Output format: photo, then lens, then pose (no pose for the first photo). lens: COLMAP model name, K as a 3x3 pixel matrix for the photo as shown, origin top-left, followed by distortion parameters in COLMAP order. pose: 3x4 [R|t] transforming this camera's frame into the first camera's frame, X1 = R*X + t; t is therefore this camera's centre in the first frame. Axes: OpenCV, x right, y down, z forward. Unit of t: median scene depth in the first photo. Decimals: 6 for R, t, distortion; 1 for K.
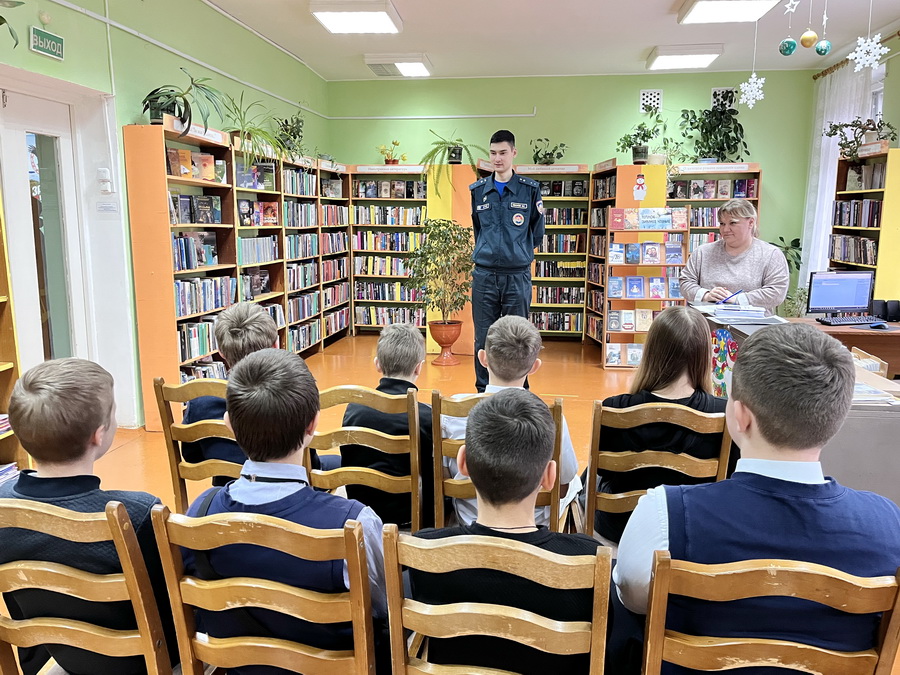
lens RADIAL K [[721.9, 0, 438.2], [0, 721.9, 340.2], [0, 0, 1]] dist [0.034577, -0.056090]
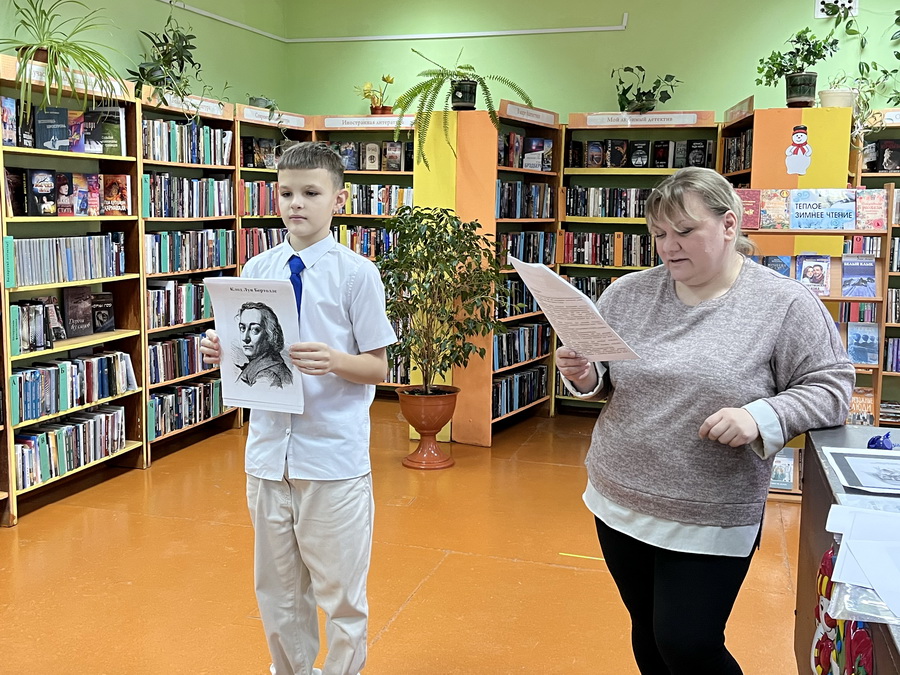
lens RADIAL K [[980.4, 0, 428.1], [0, 980.4, 339.0], [0, 0, 1]] dist [0.014978, 0.000000]
pose [[0.987115, 0.029460, -0.157276, 0.125911], [-0.034137, 0.999049, -0.027118, -0.043466], [0.156327, 0.032137, 0.987182, 0.247607]]
